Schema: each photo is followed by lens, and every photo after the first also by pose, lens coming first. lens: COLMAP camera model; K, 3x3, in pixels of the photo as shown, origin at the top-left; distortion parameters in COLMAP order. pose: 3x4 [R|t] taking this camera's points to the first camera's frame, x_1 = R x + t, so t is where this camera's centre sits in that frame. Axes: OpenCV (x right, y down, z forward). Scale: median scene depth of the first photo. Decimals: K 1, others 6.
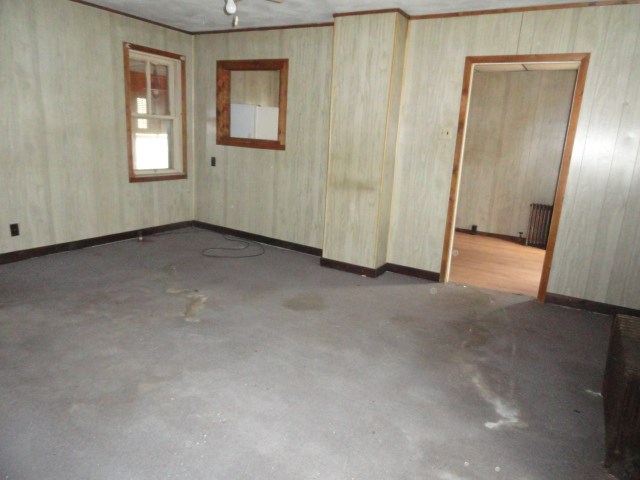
lens RADIAL K [[444.9, 0, 319.5], [0, 444.9, 239.6], [0, 0, 1]] dist [-0.028930, 0.008420]
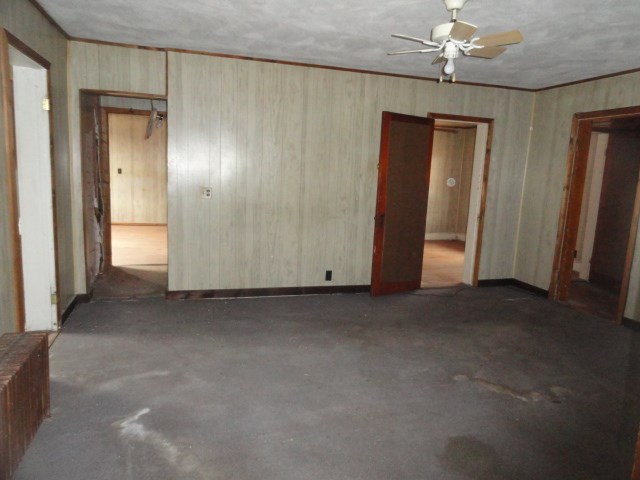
lens RADIAL K [[444.9, 0, 319.4], [0, 444.9, 239.9], [0, 0, 1]] dist [-0.028930, 0.008420]
pose [[-0.664560, 0.031667, -0.746564, 0.777276], [-0.250842, 0.931671, 0.262807, -0.341541], [0.703874, 0.361921, -0.611208, 1.557550]]
